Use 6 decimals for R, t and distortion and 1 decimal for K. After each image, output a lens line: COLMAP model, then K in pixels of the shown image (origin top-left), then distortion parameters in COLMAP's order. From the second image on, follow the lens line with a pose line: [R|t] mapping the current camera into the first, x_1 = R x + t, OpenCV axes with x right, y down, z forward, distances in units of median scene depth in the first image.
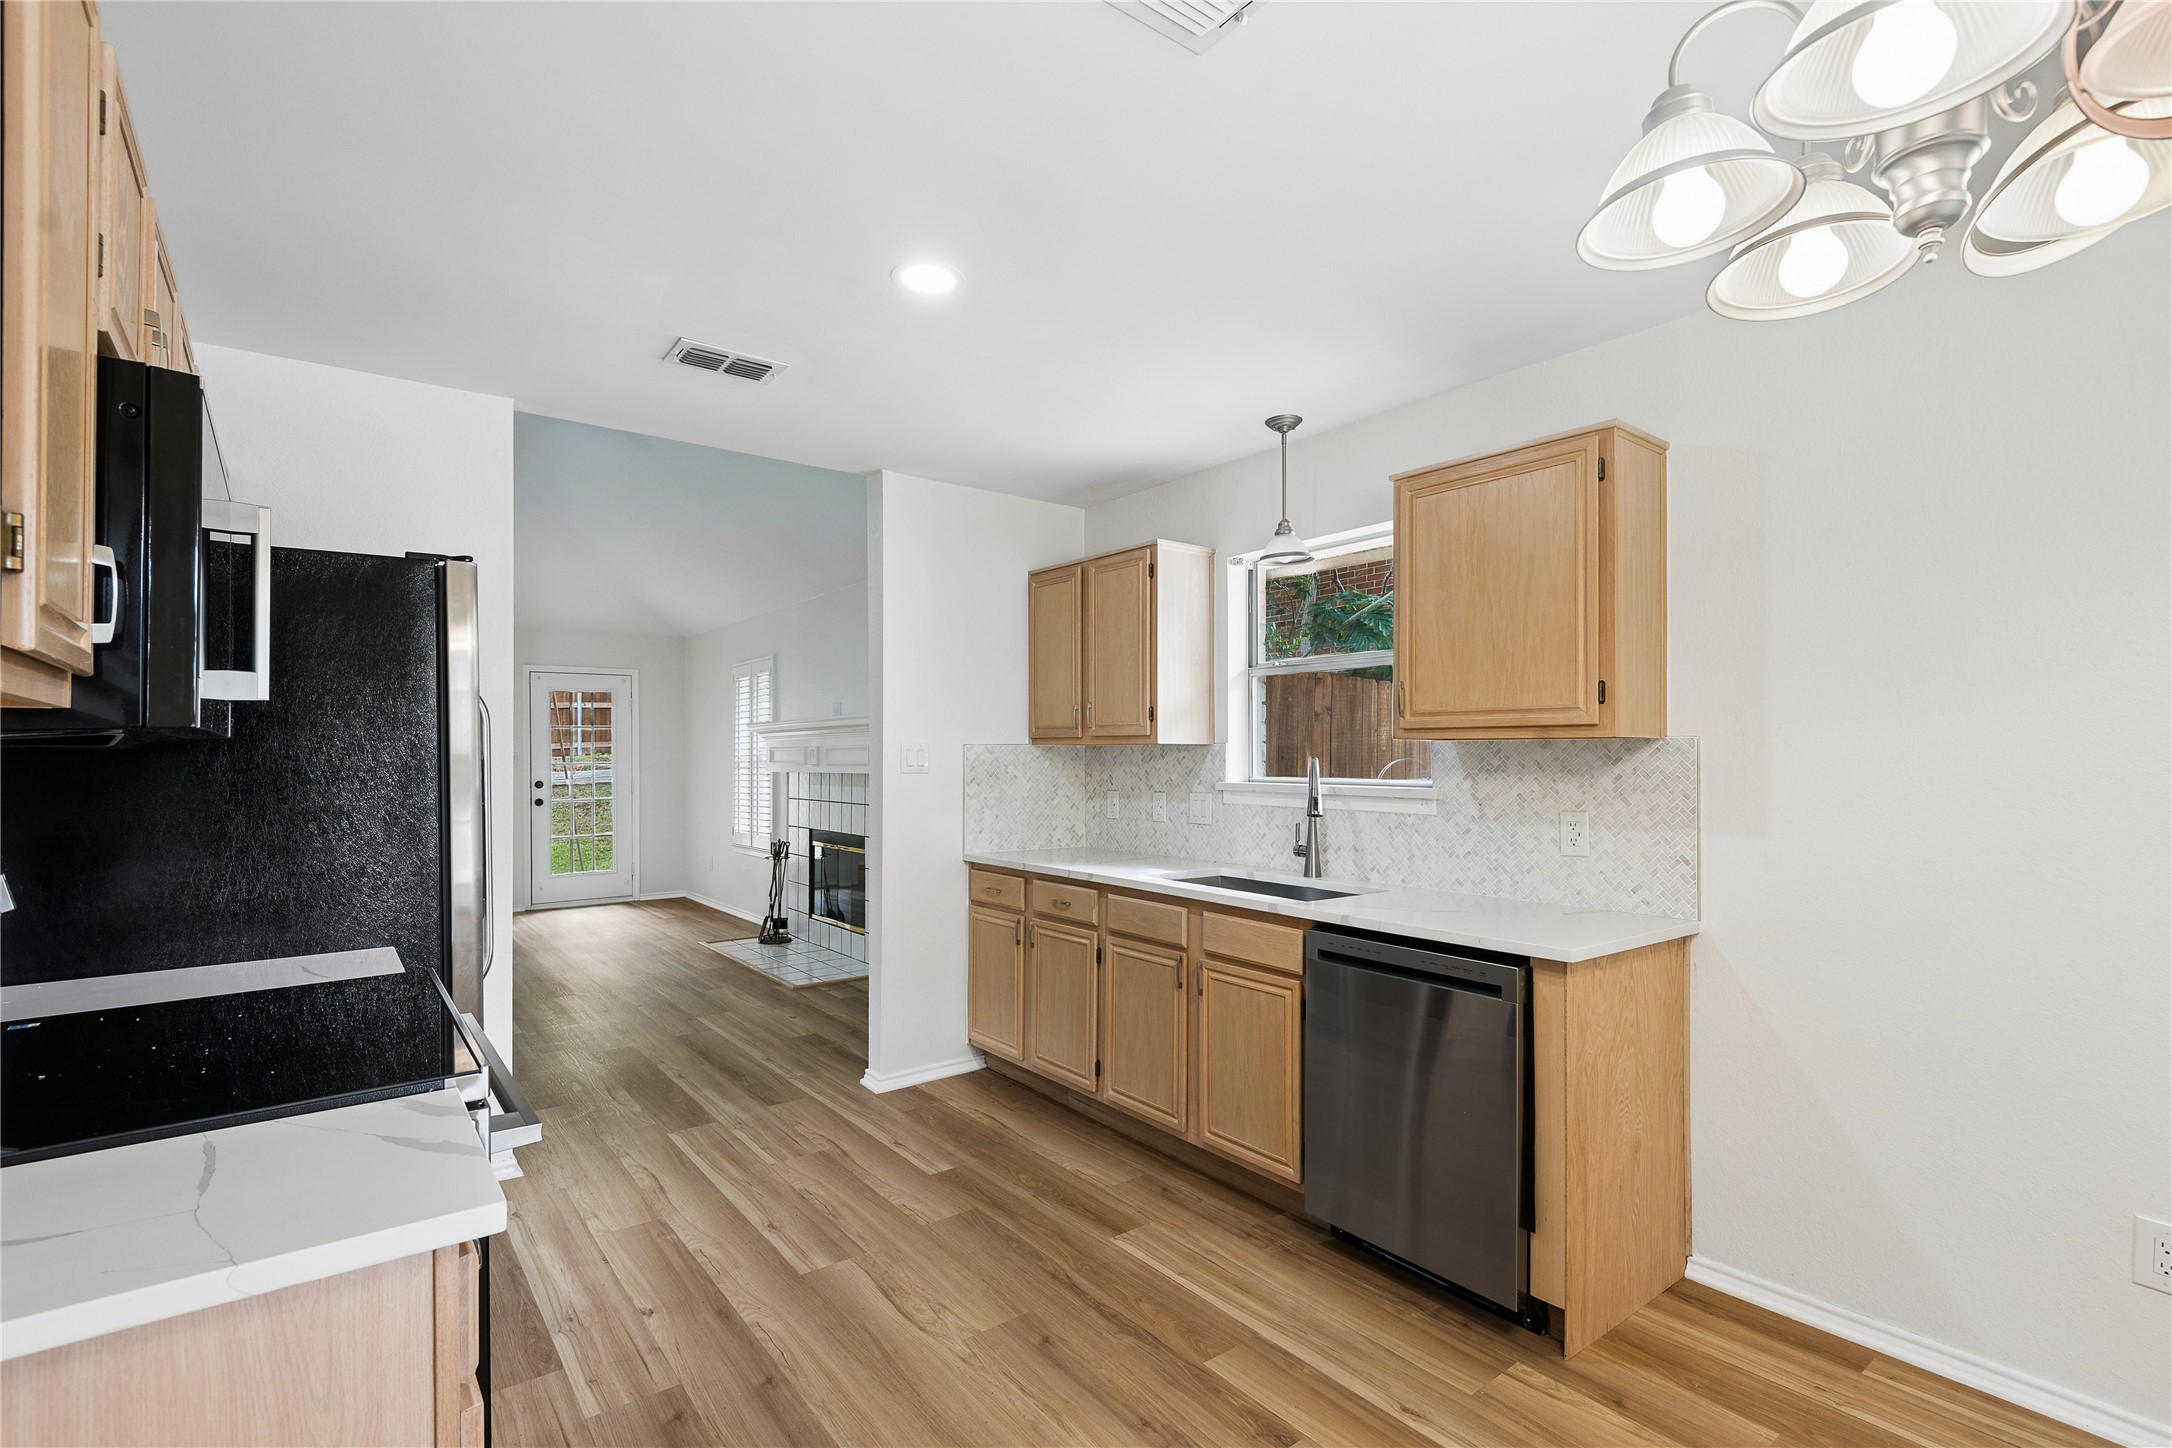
lens RADIAL K [[1003.1, 0, 1085.9], [0, 1003.1, 745.1], [0, 0, 1]] dist [0.069355, -0.046476]
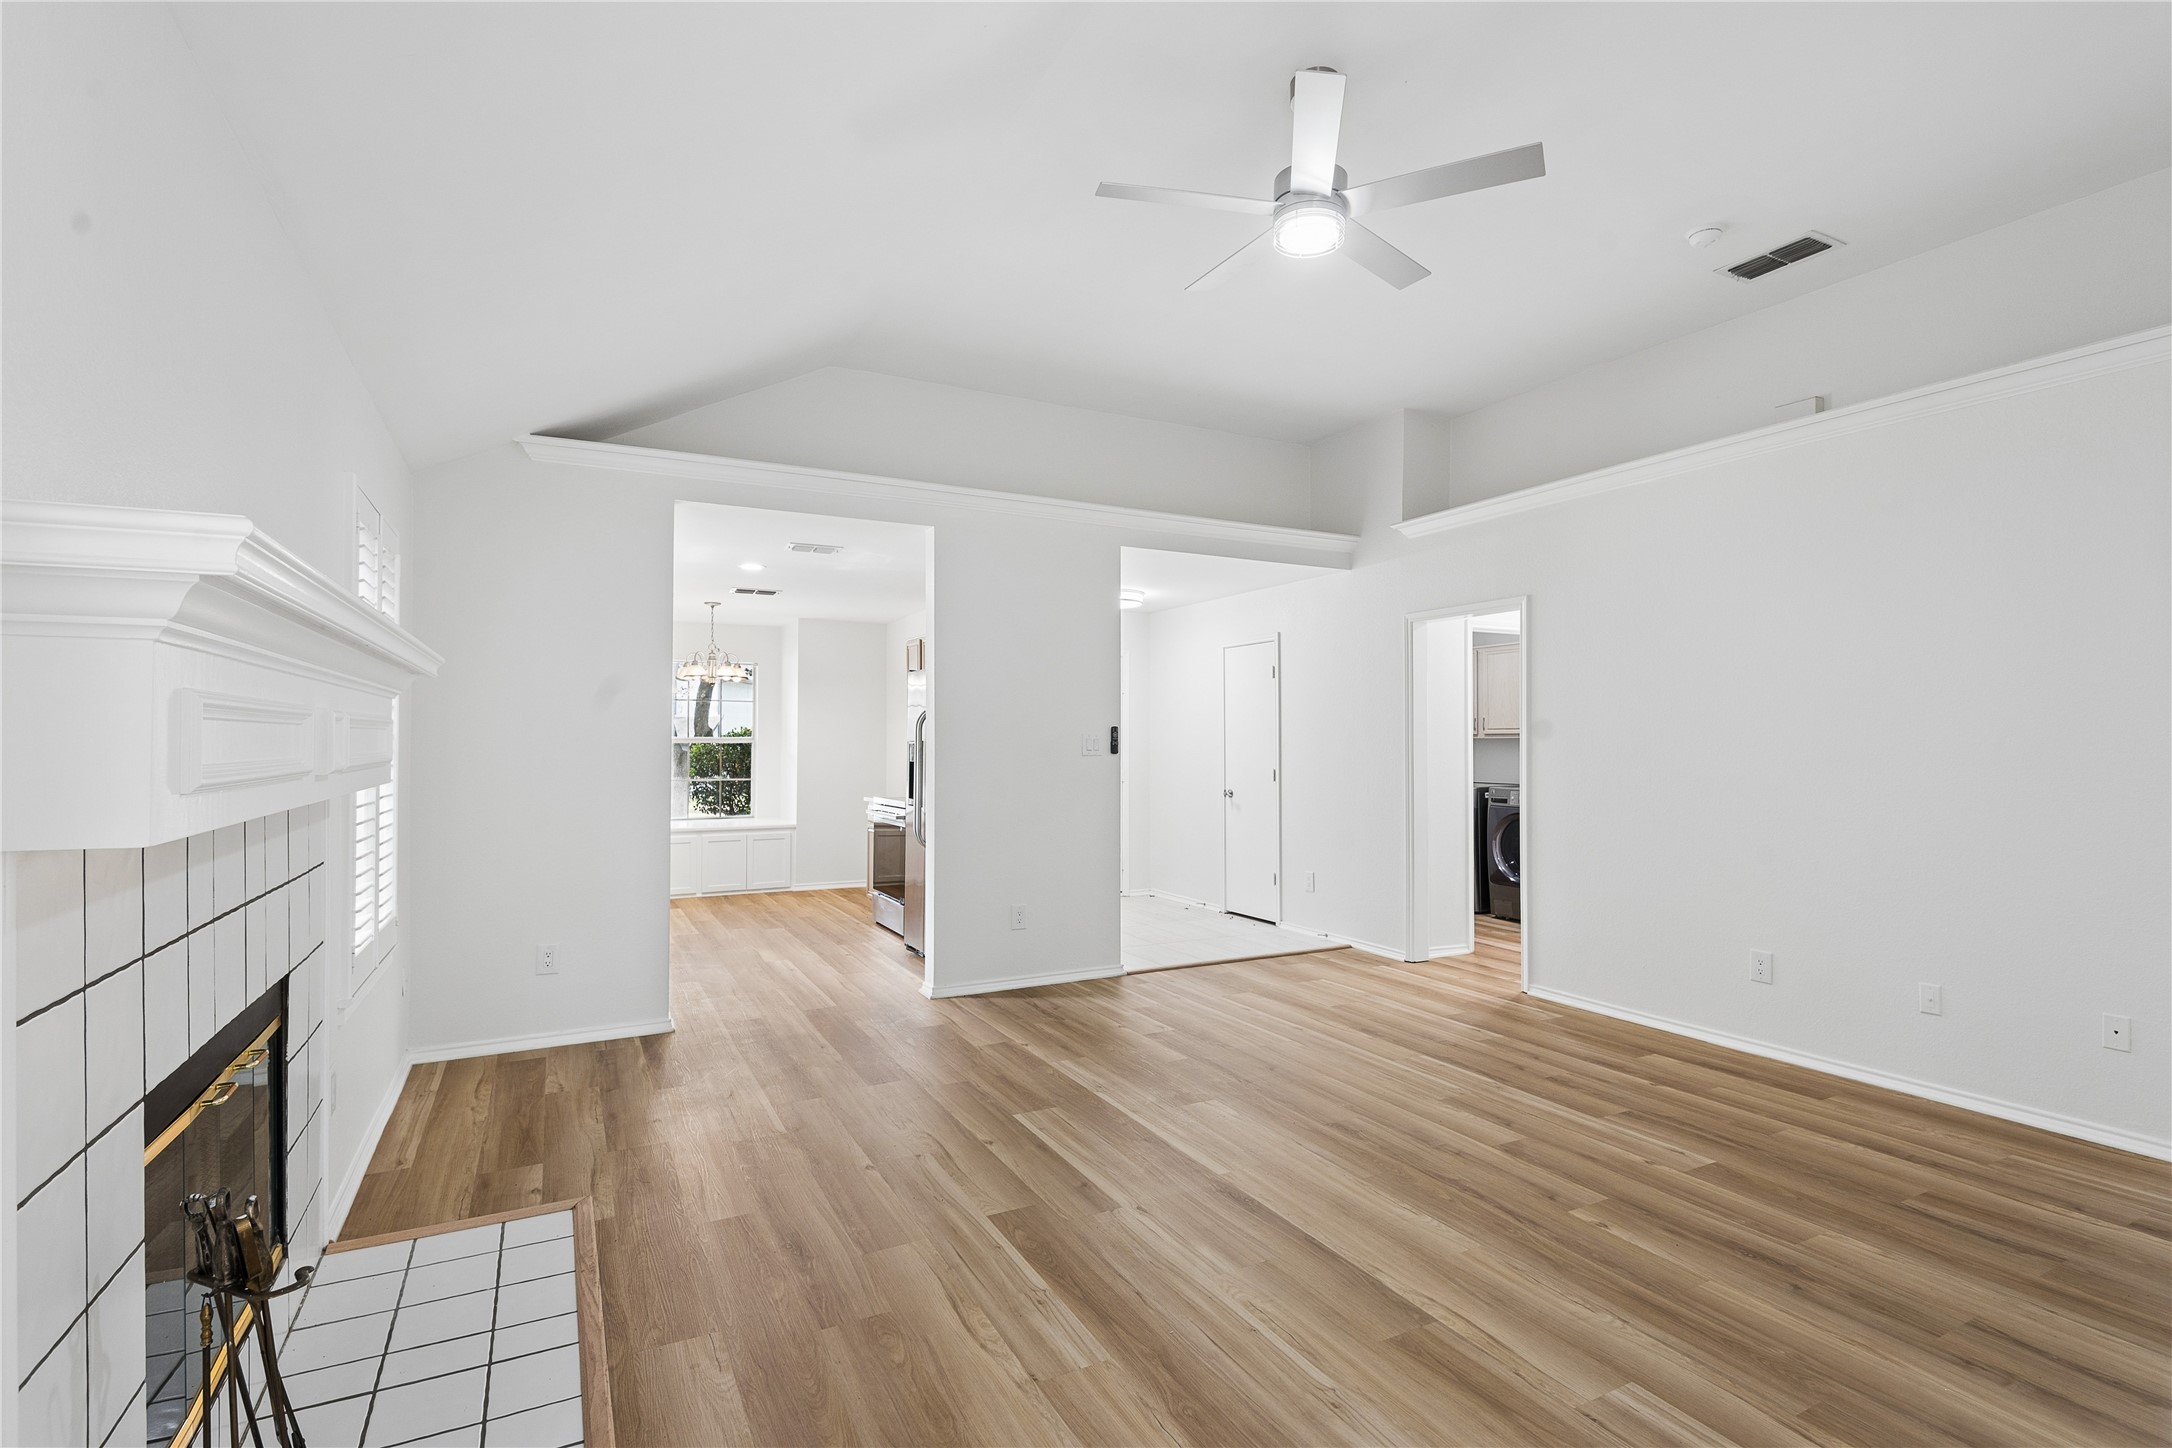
lens RADIAL K [[1059.8, 0, 1059.8], [0, 1059.8, 724.1], [0, 0, 1]] dist [0.027903, -0.025337]
pose [[-0.978451, 0.007994, 0.206323, -1.067407], [0.002751, 0.999666, -0.025689, 0.025875], [-0.206460, -0.024568, -0.978147, 2.499583]]
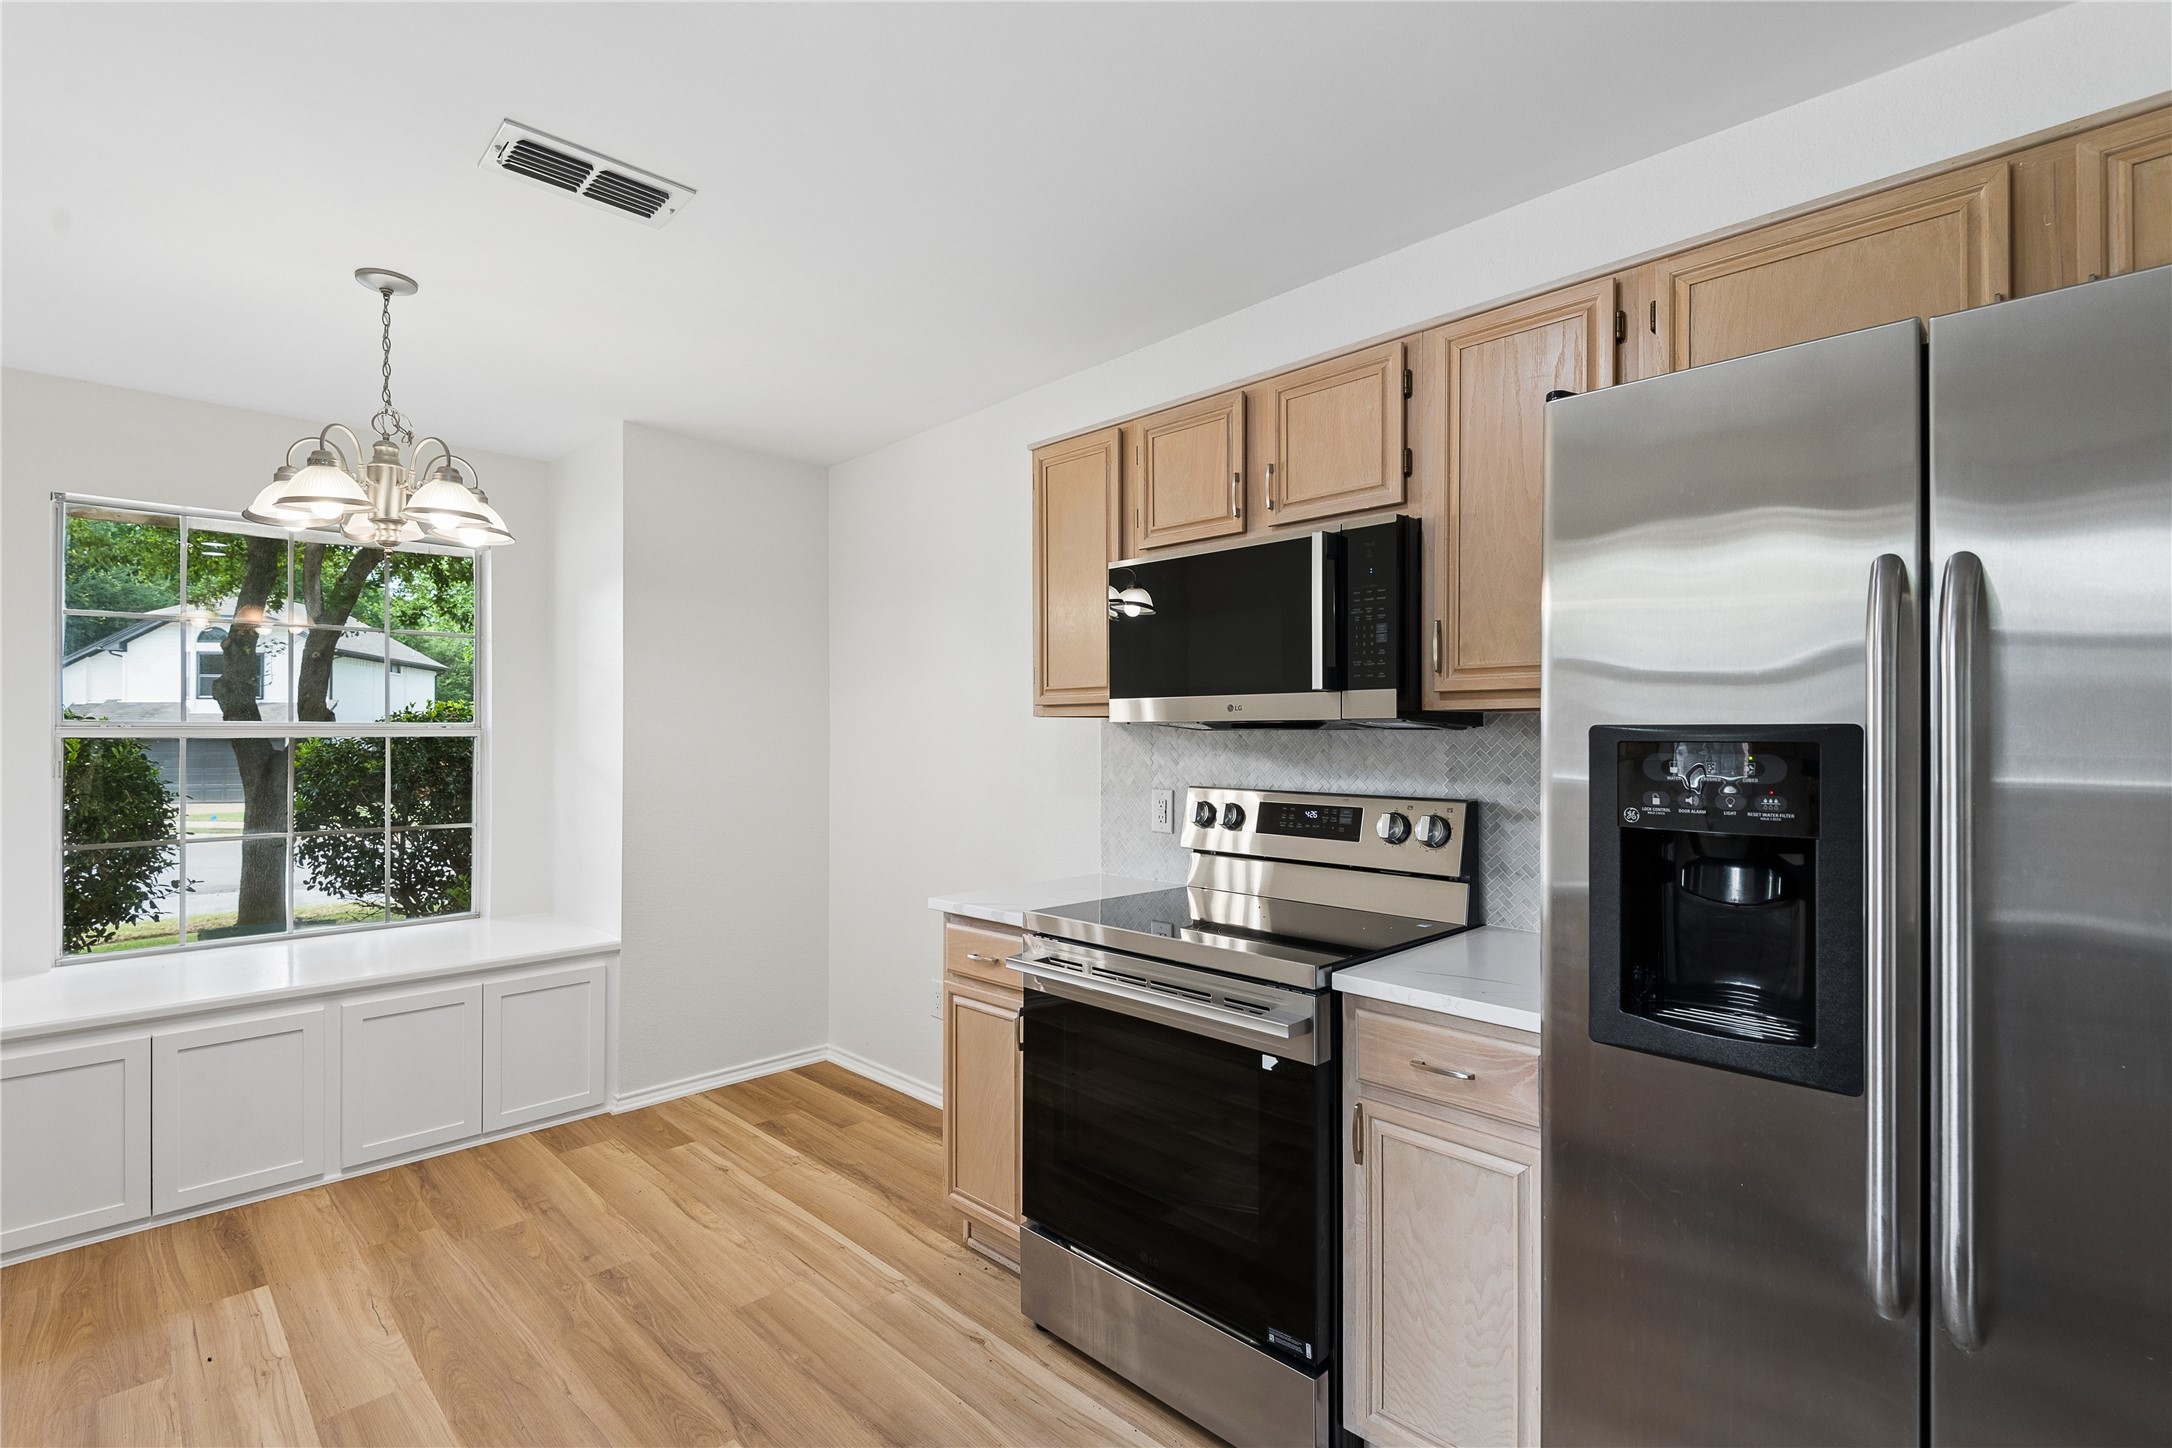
lens RADIAL K [[990.2, 0, 1084.0], [0, 990.2, 733.2], [0, 0, 1]] dist [0.040524, -0.022026]
pose [[-0.991151, 0.002520, -0.132715, -0.177972], [0.003870, 0.999943, -0.009914, 0.009577], [0.132682, -0.010340, -0.991105, 1.048487]]
